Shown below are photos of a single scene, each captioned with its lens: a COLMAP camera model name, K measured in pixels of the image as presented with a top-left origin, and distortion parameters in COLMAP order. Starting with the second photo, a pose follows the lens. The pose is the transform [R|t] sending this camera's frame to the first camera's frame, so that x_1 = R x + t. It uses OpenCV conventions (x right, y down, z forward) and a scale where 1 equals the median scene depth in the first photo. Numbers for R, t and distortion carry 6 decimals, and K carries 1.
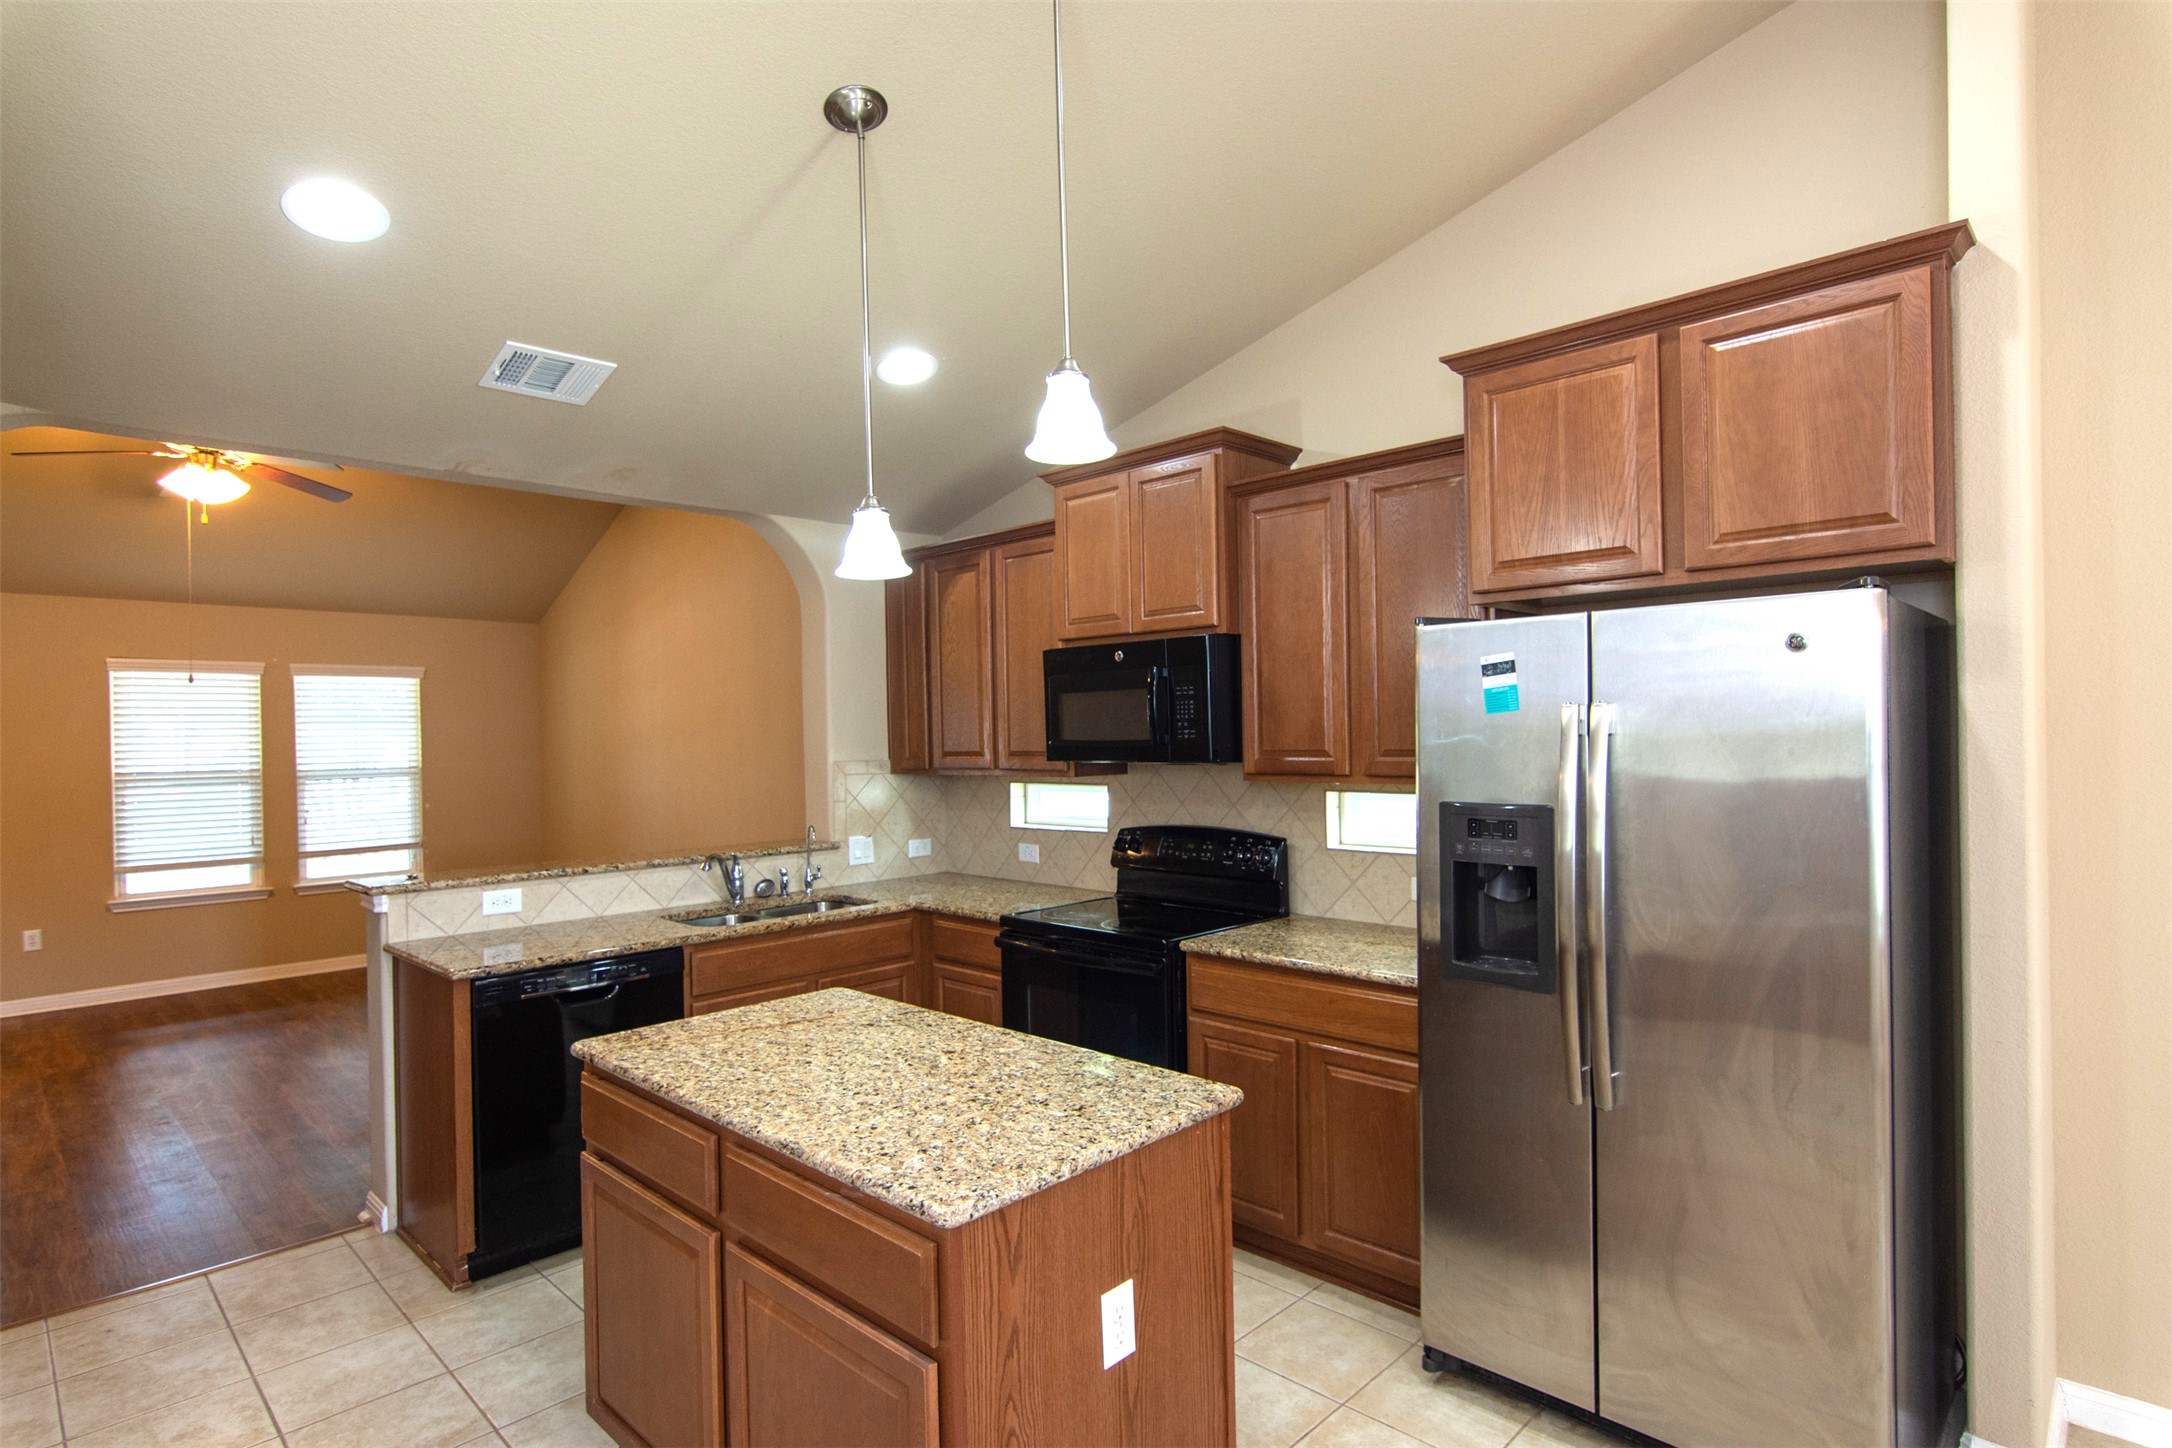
lens RADIAL K [[1089.4, 0, 1086.0], [0, 1089.4, 724.0], [0, 0, 1]] dist [0.000204, -0.000001]
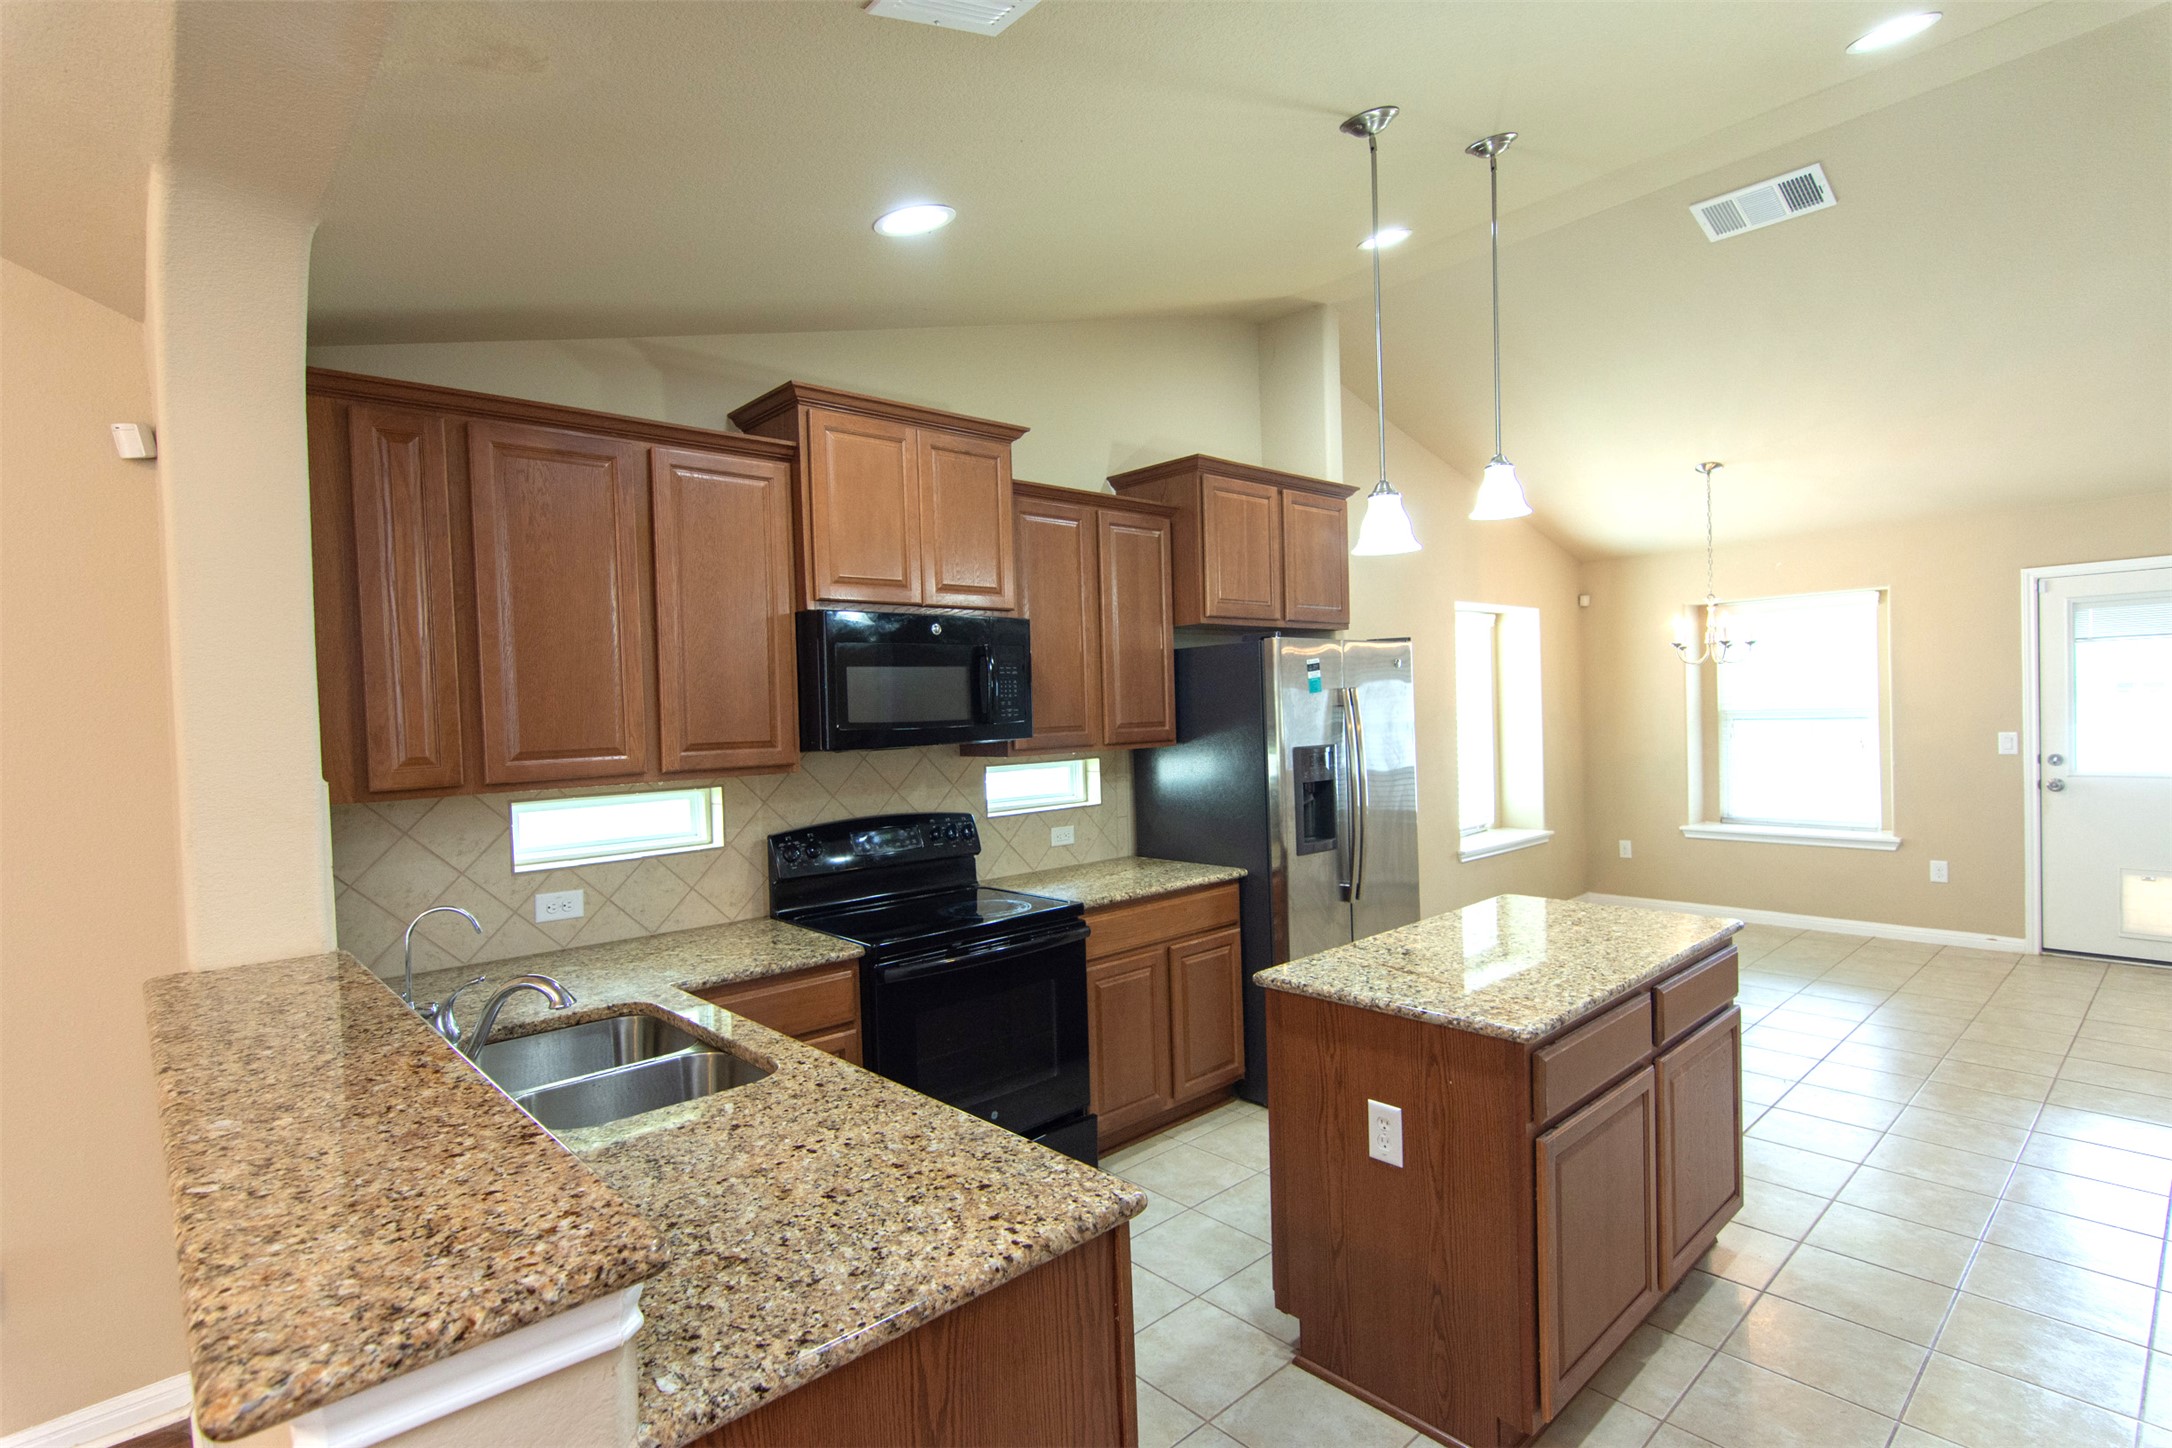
lens RADIAL K [[1062.2, 0, 1086.0], [0, 1062.2, 724.0], [0, 0, 1]] dist [0.000046, -0.000004]
pose [[0.063375, 0.001457, 0.997989, -0.870890], [0.022190, 0.999750, -0.002868, 0.023323], [-0.997743, 0.022327, 0.063327, 0.831869]]
